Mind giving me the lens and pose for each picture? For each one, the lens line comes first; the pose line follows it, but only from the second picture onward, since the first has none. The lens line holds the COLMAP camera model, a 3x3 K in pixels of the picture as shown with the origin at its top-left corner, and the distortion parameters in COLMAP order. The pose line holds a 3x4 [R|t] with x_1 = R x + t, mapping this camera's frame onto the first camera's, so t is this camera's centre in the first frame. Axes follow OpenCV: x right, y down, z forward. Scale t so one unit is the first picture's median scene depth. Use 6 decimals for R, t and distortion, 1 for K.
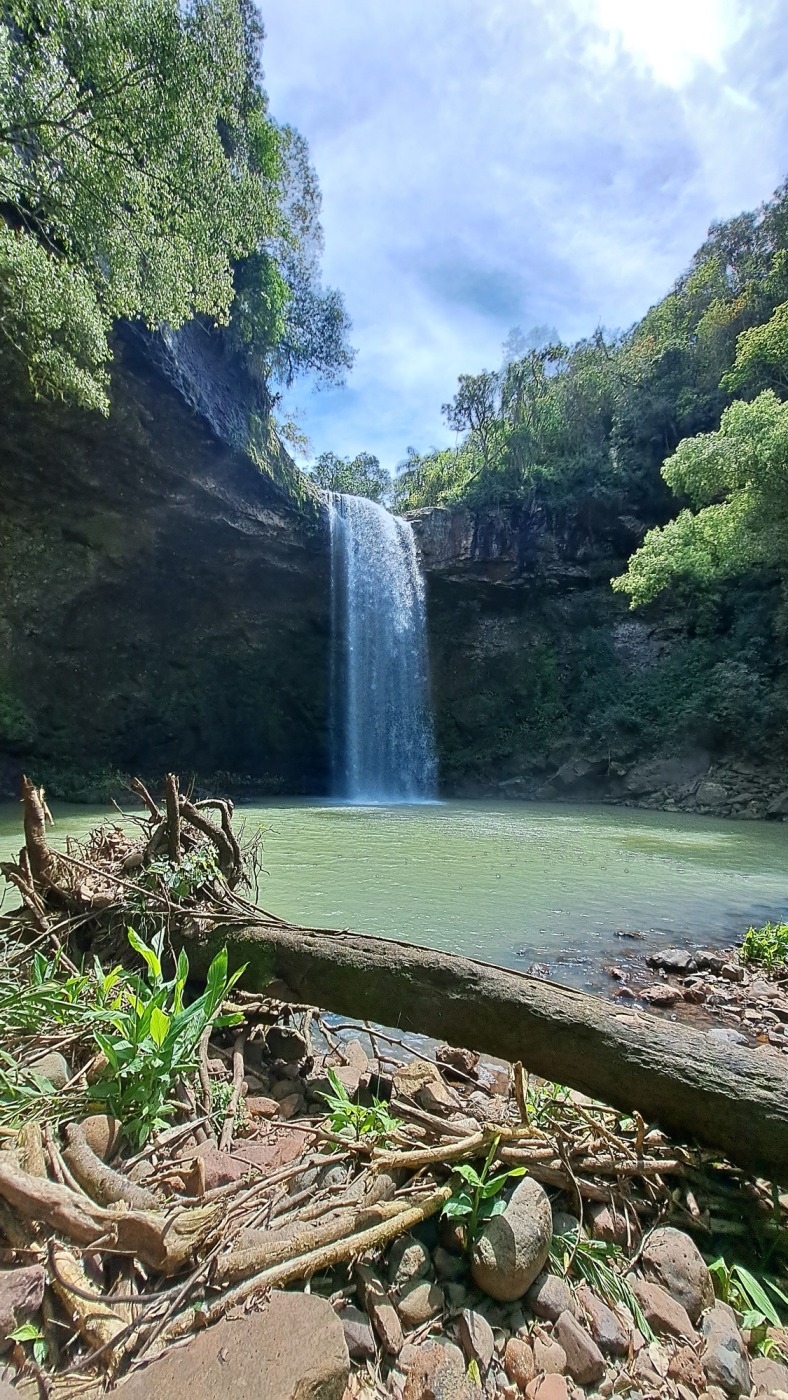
lens RADIAL K [[536.3, 0, 395.8], [0, 536.3, 695.1], [0, 0, 1]] dist [-0.012692, 0.000369]
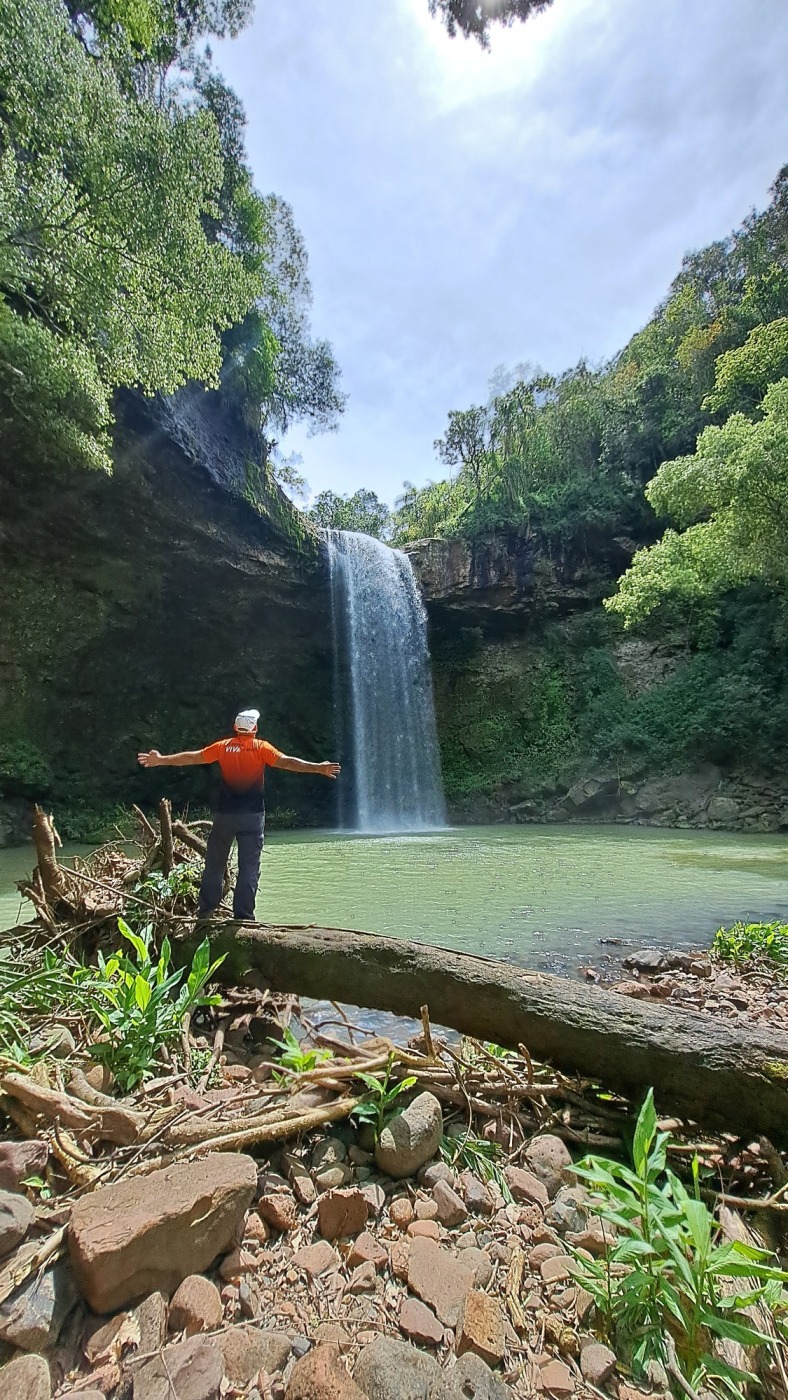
lens RADIAL K [[538.0, 0, 394.0], [0, 538.0, 700.0], [0, 0, 1]] dist [-0.011612, -0.000370]
pose [[0.998619, -0.047212, -0.023035, 0.012410], [0.046099, 0.997846, -0.046665, 0.001688], [0.025189, 0.045538, 0.998645, -0.016043]]
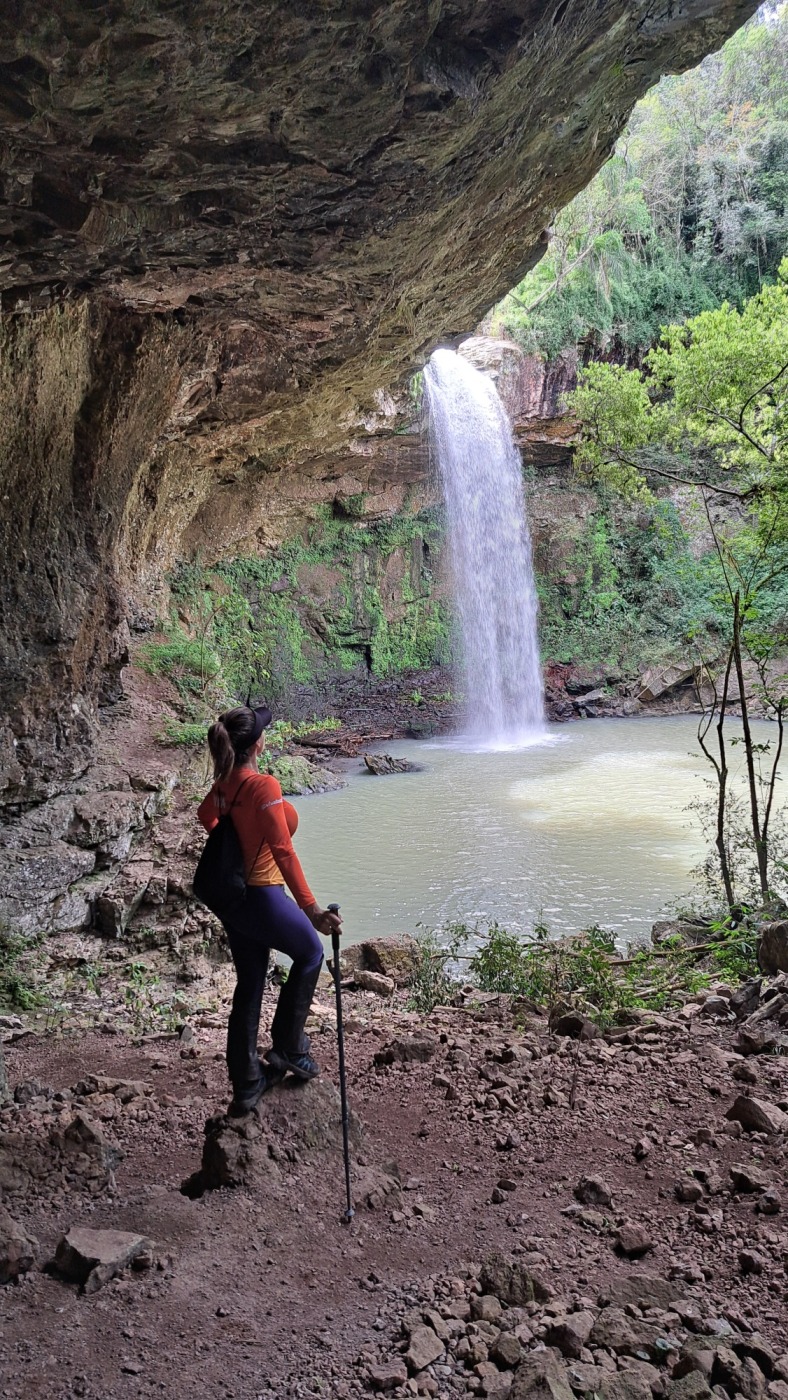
lens RADIAL K [[968.3, 0, 394.4], [0, 968.3, 732.9], [0, 0, 1]] dist [0.066319, -0.088341]
pose [[0.933912, -0.110499, 0.339997, -0.726316], [0.016930, 0.963637, 0.266678, -0.241506], [-0.357102, -0.243297, 0.901823, -0.378527]]
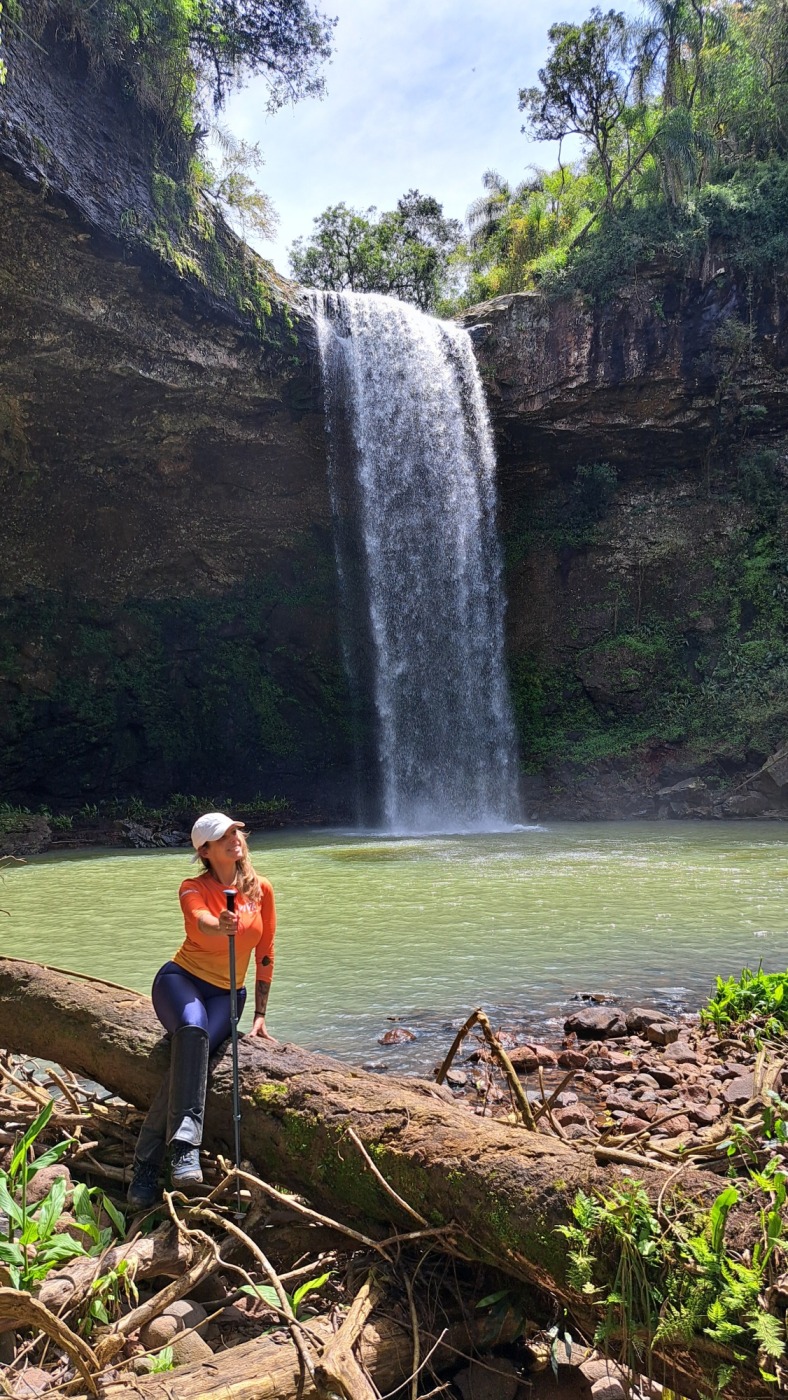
lens RADIAL K [[968.3, 0, 394.4], [0, 968.3, 732.9], [0, 0, 1]] dist [0.066319, -0.088341]
pose [[0.988056, -0.059572, -0.142116, 0.080743], [0.071784, 0.994010, 0.082403, 0.000256], [0.136356, -0.091621, 0.986414, -0.043298]]
